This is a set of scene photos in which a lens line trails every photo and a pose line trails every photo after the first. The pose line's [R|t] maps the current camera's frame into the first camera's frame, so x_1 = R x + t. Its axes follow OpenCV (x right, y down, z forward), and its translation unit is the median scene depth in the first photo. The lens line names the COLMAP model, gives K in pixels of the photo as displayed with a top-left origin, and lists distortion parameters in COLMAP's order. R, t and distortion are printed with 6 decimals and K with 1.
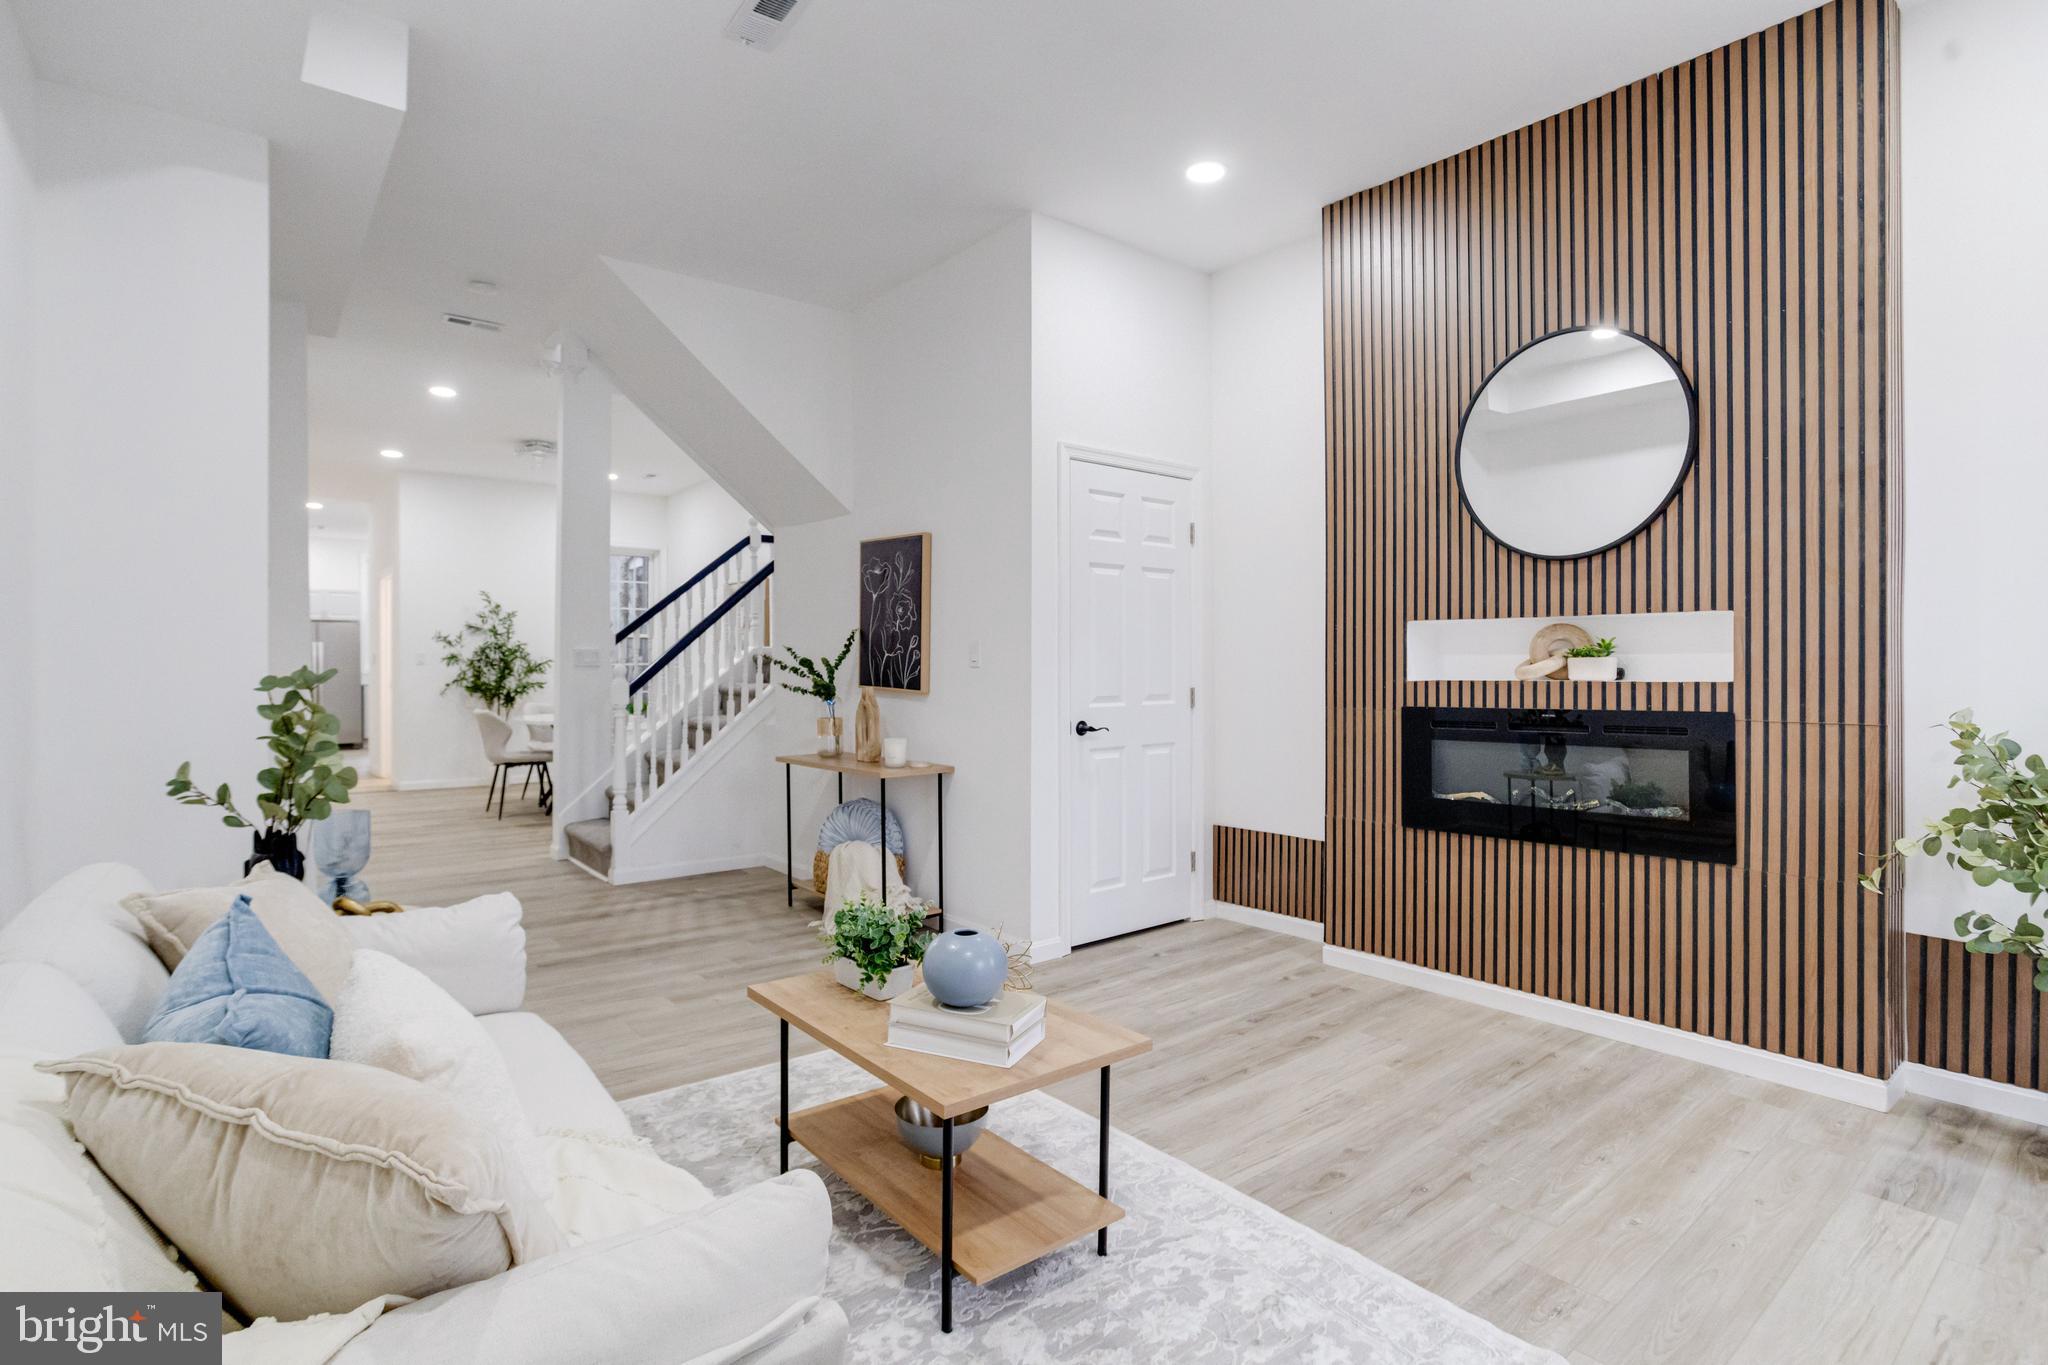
lens RADIAL K [[1017.0, 0, 1013.3], [0, 1017.0, 670.1], [0, 0, 1]] dist [-0.051098, 0.023027]
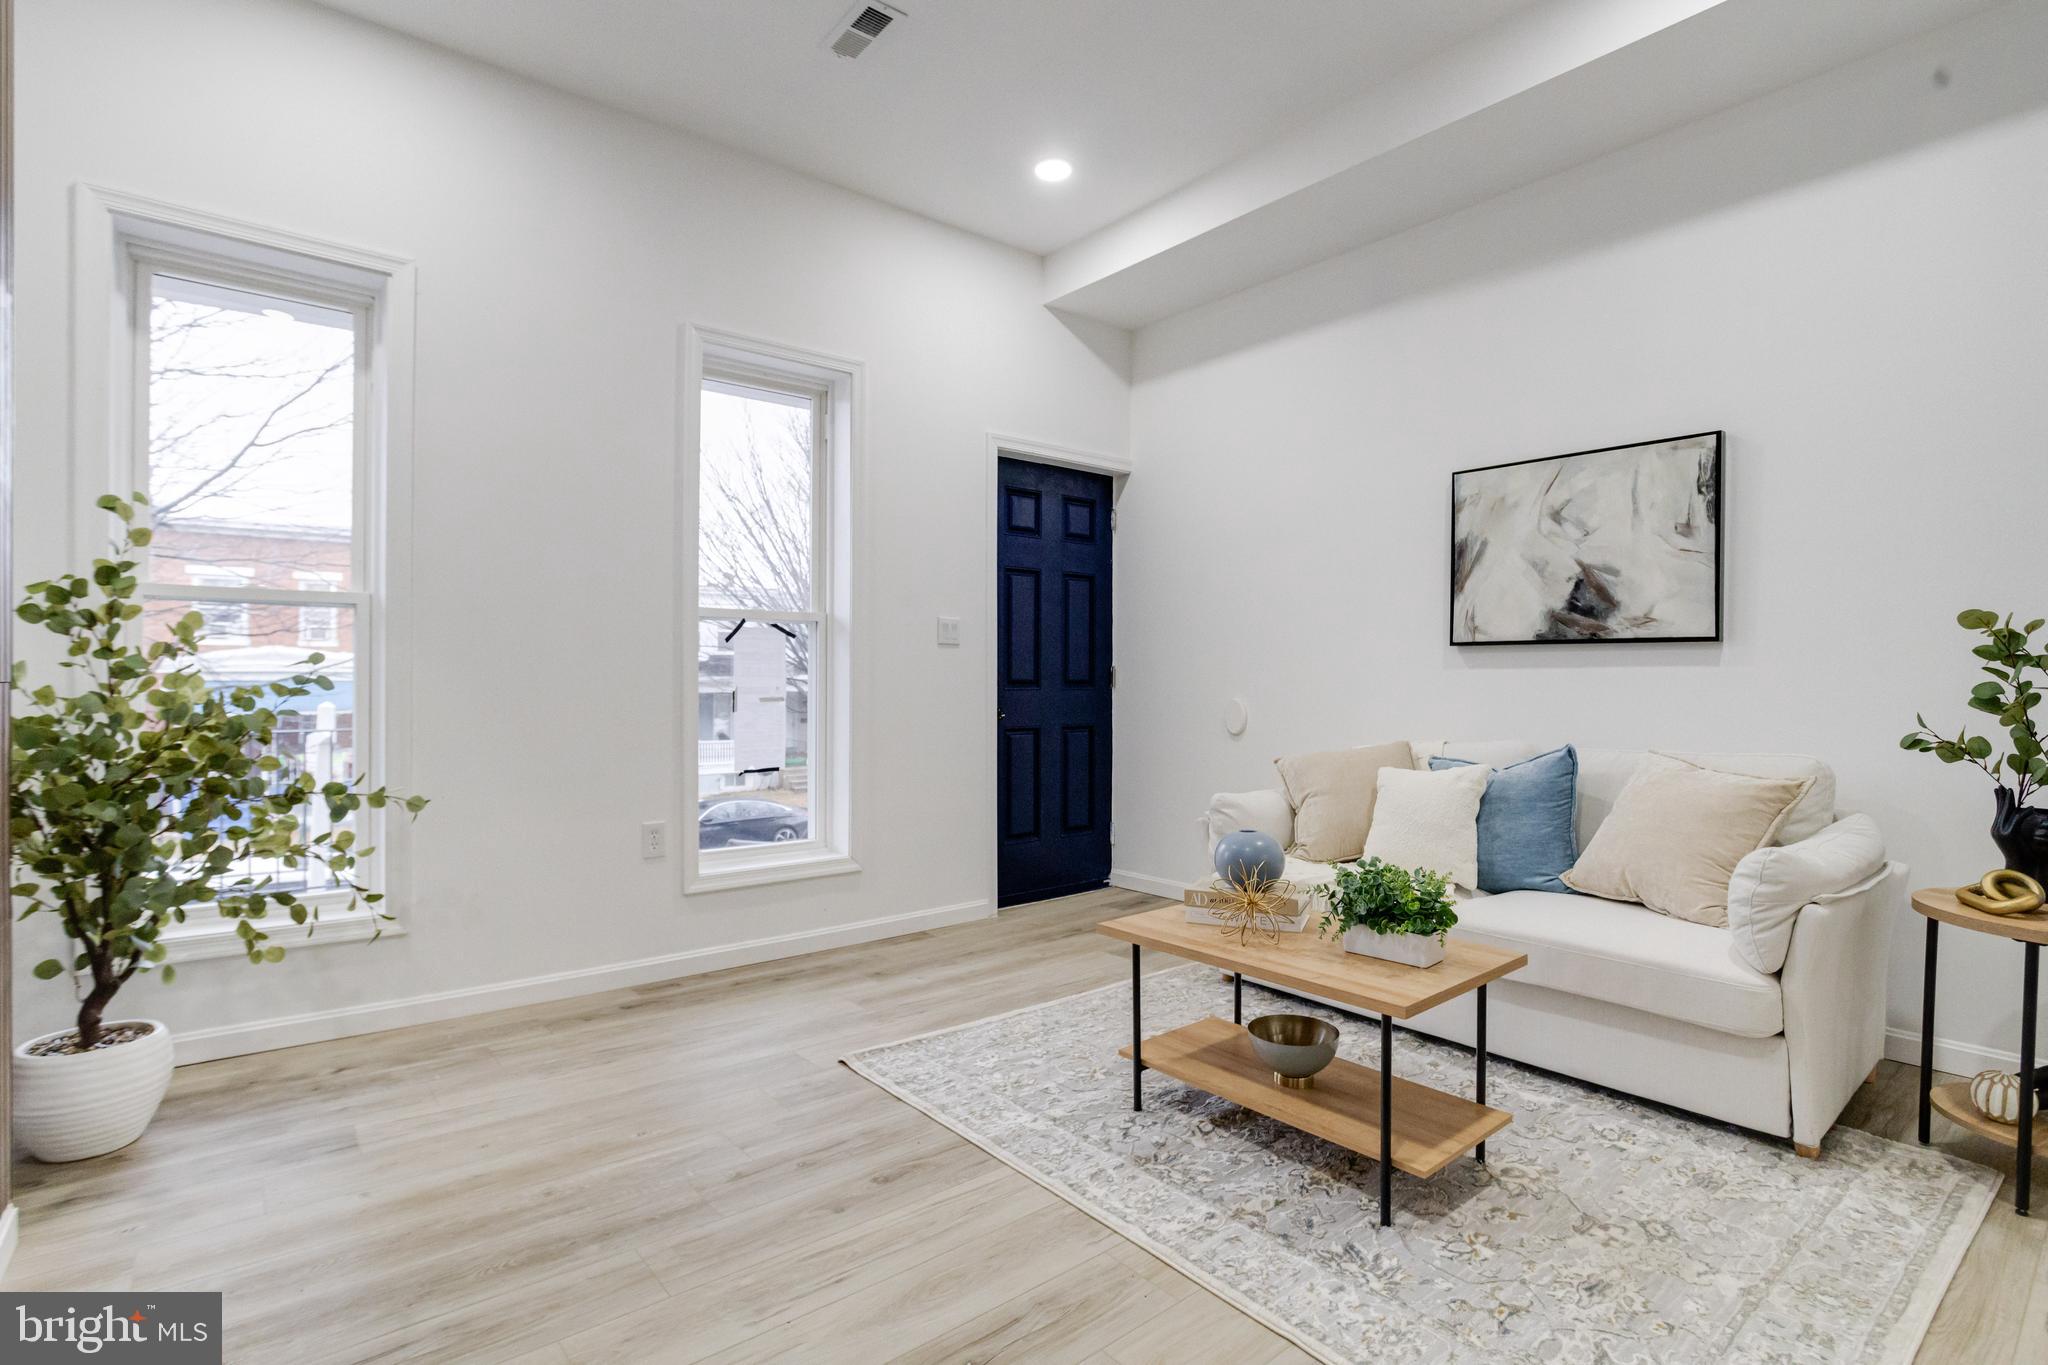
lens RADIAL K [[995.5, 0, 1024.0], [0, 995.5, 682.5], [0, 0, 1]] dist [-0.019932, 0.014117]
pose [[-0.999852, -0.000866, -0.017177, 0.101149], [-0.001099, 0.999907, 0.013562, 0.024364], [0.017164, 0.013579, -0.999760, 0.896865]]
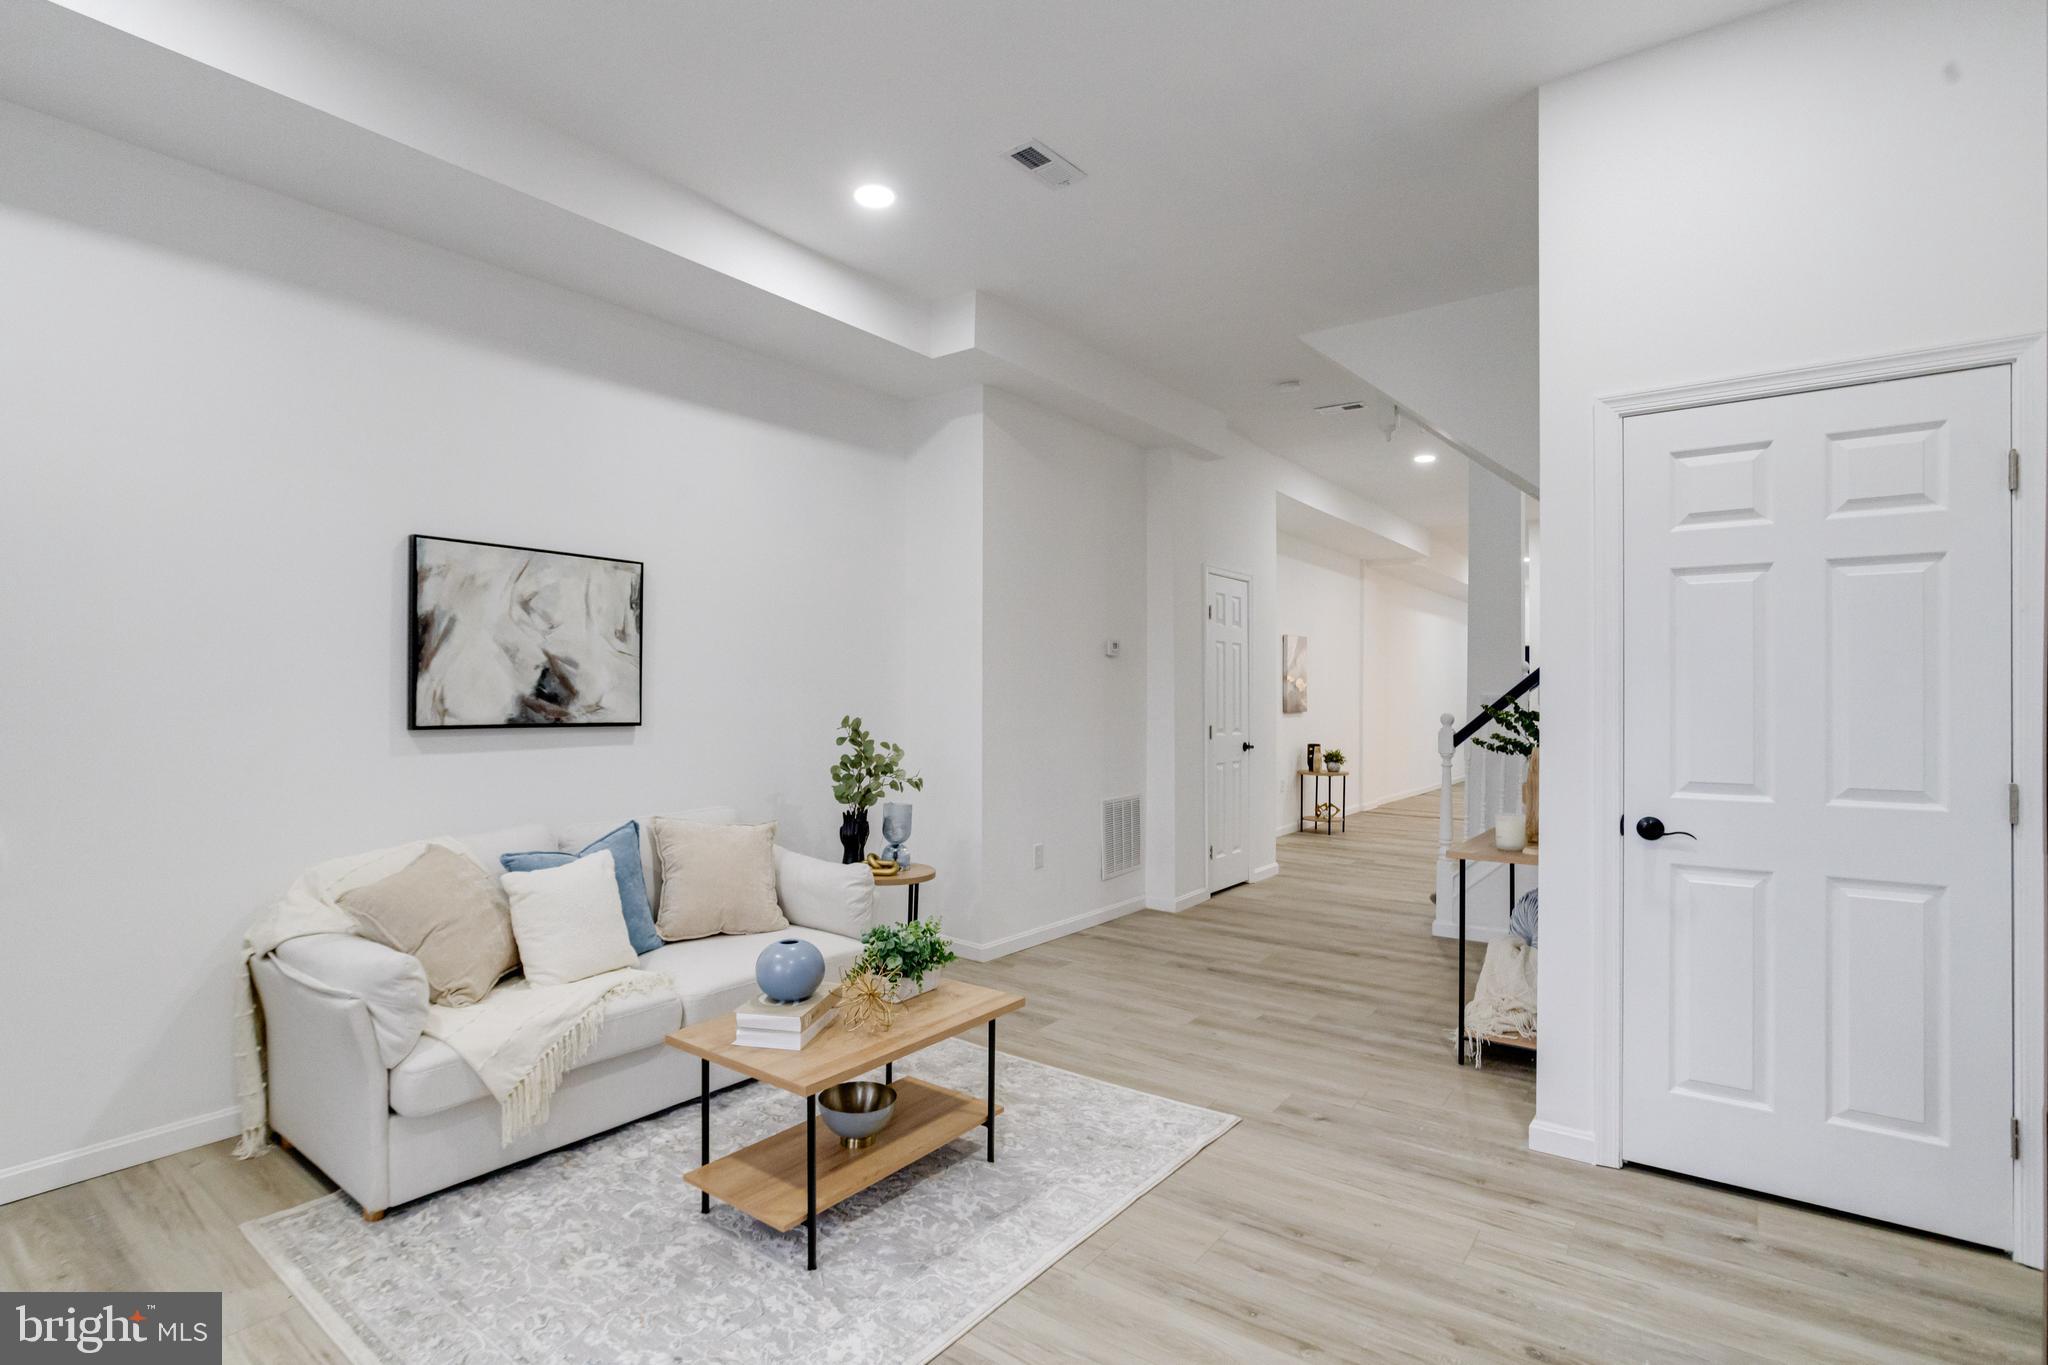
lens RADIAL K [[1001.0, 0, 1000.9], [0, 1001.0, 693.9], [0, 0, 1]] dist [-0.042782, 0.021840]
pose [[0.242100, 0.000942, -0.970251, 0.491495], [-0.010294, 0.999946, -0.001598, -0.019626], [0.970197, 0.010375, 0.242097, 0.385783]]
